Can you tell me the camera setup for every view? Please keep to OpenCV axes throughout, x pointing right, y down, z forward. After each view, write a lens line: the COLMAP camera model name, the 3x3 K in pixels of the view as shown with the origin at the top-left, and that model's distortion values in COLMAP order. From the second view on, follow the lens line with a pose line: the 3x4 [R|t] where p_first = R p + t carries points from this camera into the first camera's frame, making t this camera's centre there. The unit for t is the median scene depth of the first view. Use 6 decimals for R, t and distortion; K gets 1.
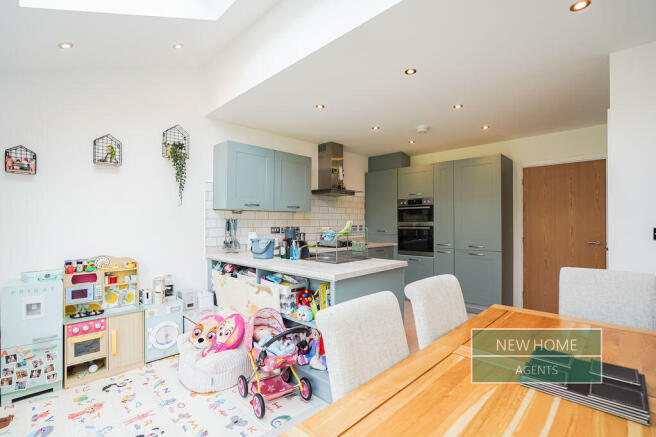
lens RADIAL K [[305.4, 0, 326.3], [0, 305.4, 222.0], [0, 0, 1]] dist [0.000802, 0.000198]
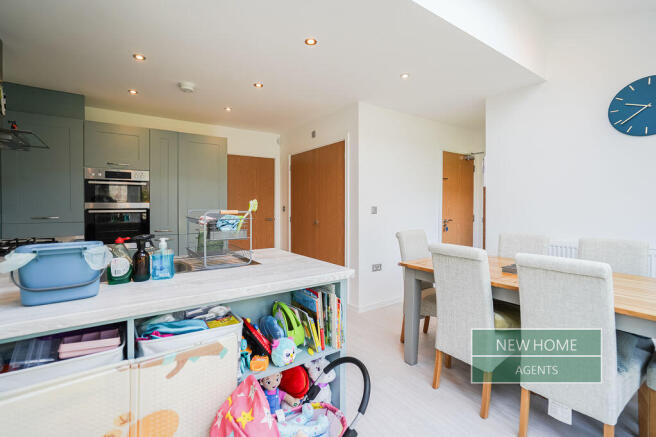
lens RADIAL K [[304.5, 0, 325.1], [0, 304.5, 206.6], [0, 0, 1]] dist [-0.000996, 0.000670]
pose [[0.183056, -0.000576, 0.983102, -0.329801], [-0.004218, 0.999990, 0.001372, 0.005849], [-0.983093, -0.004398, 0.183052, 0.412953]]
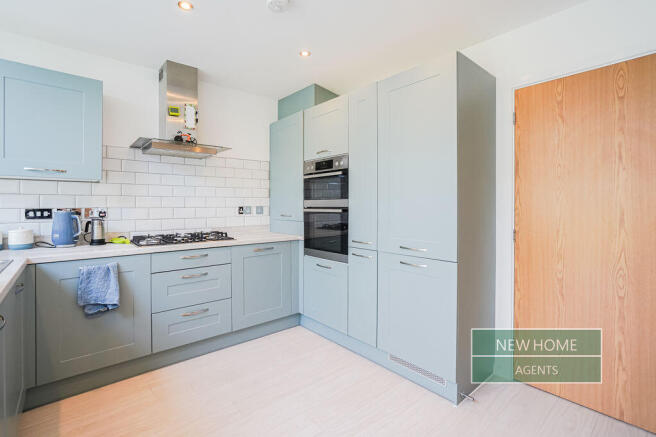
lens RADIAL K [[304.5, 0, 325.1], [0, 304.5, 206.6], [0, 0, 1]] dist [-0.000996, 0.000670]
pose [[0.994824, 0.001788, -0.101602, 0.362174], [-0.000763, 0.999949, 0.010119, 0.006790], [0.101615, -0.009989, 0.994774, 0.444875]]
